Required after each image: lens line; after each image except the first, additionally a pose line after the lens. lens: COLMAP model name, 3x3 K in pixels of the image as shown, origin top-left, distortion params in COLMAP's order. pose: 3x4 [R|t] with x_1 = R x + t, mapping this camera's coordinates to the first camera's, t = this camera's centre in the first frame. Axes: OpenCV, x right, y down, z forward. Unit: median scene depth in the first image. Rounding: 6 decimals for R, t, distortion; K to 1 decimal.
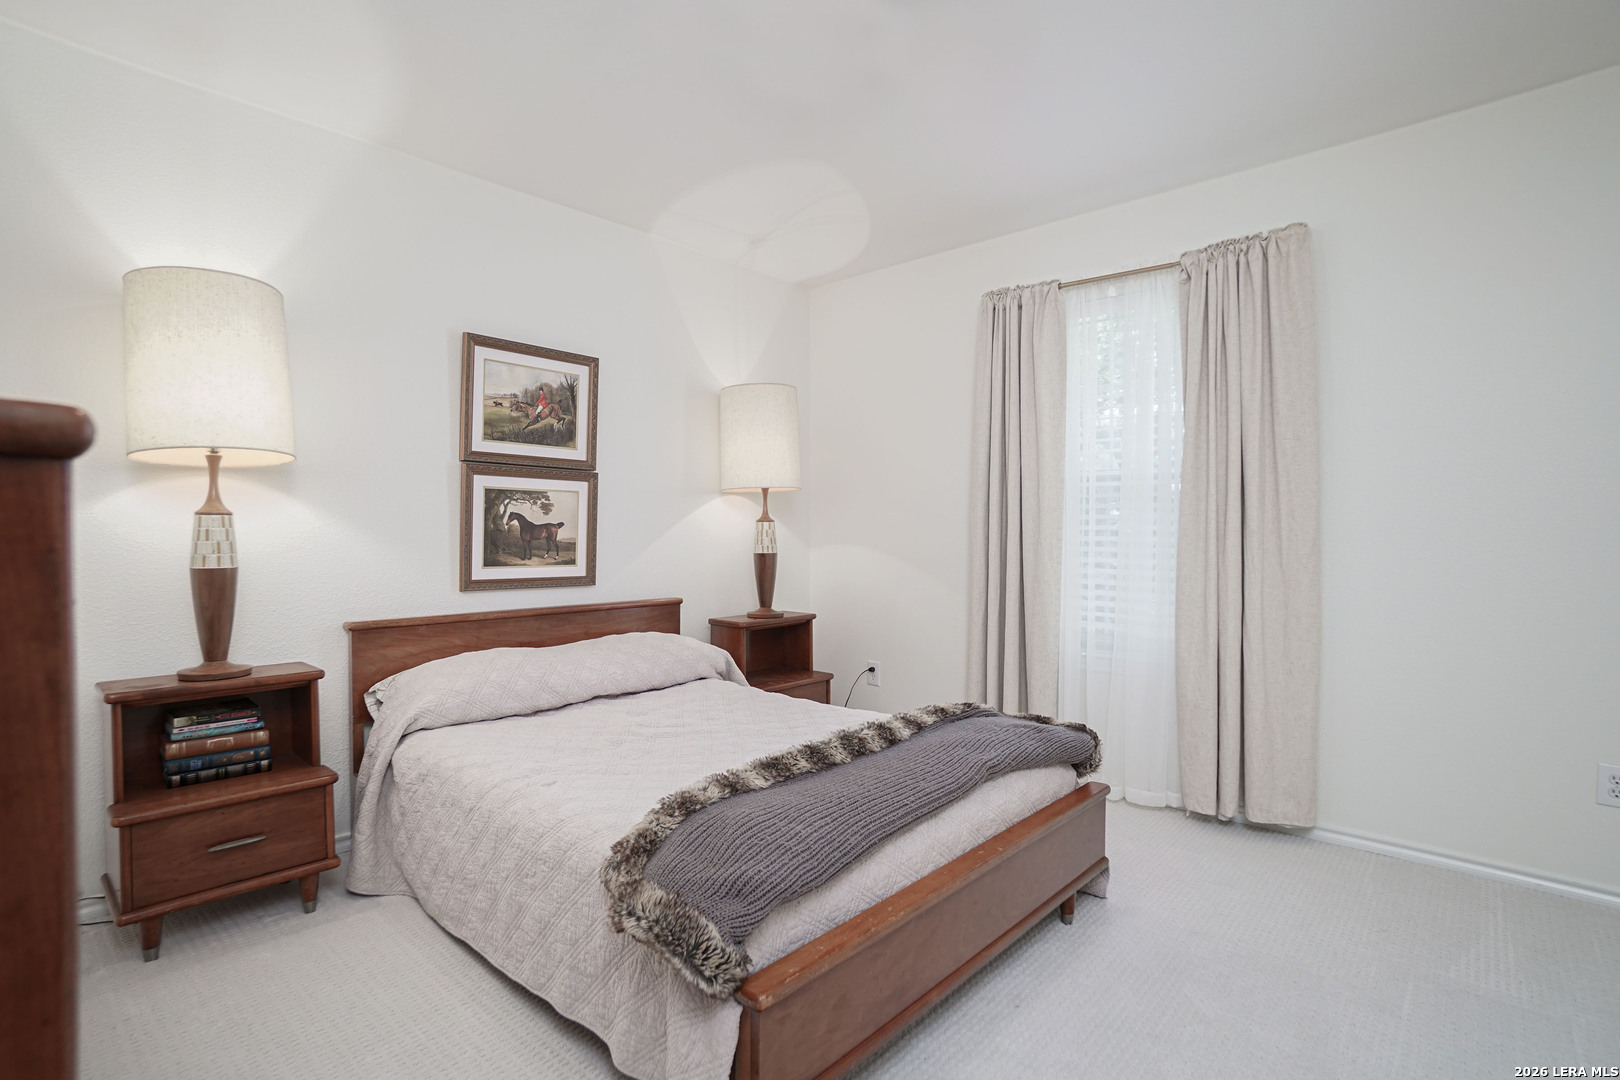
lens RADIAL K [[788.4, 0, 792.9], [0, 788.4, 544.5], [0, 0, 1]] dist [-0.055685, 0.026551]
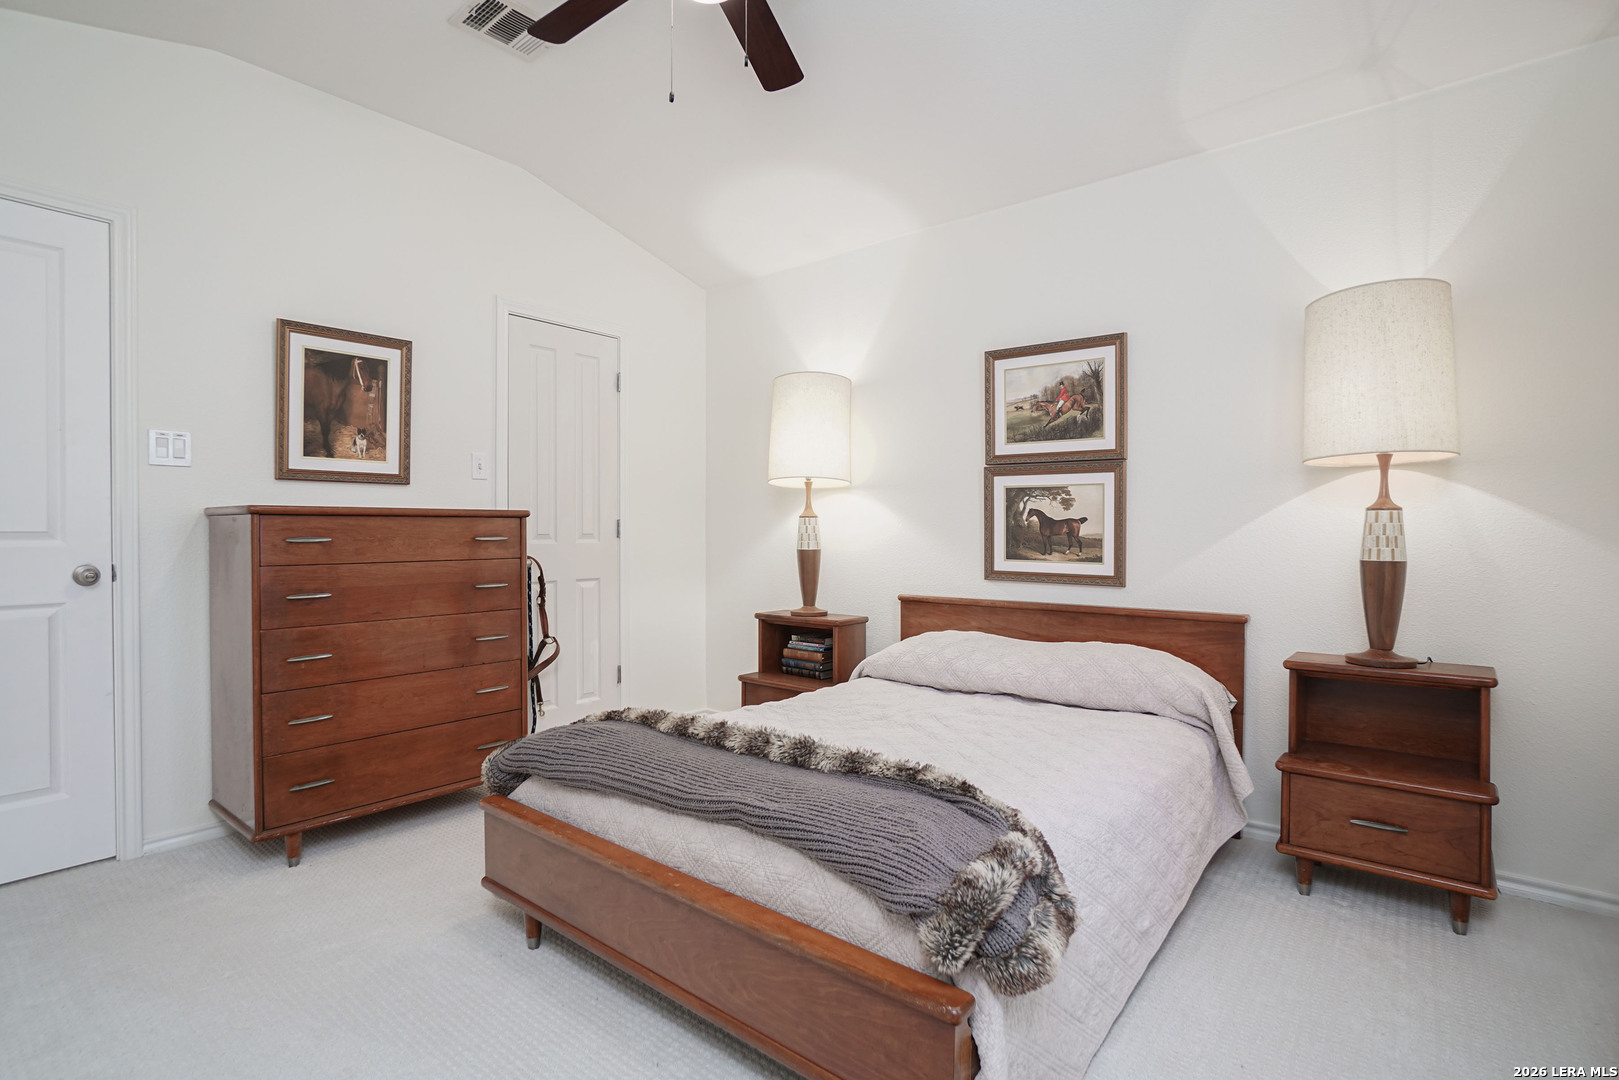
lens RADIAL K [[721.0, 0, 809.5], [0, 721.0, 540.0], [0, 0, 1]] dist [-0.046042, 0.000076]
pose [[0.092536, 0.016875, -0.995566, 0.556246], [-0.013490, 0.999786, 0.015693, -0.010205], [0.995618, 0.011978, 0.092744, 0.601053]]
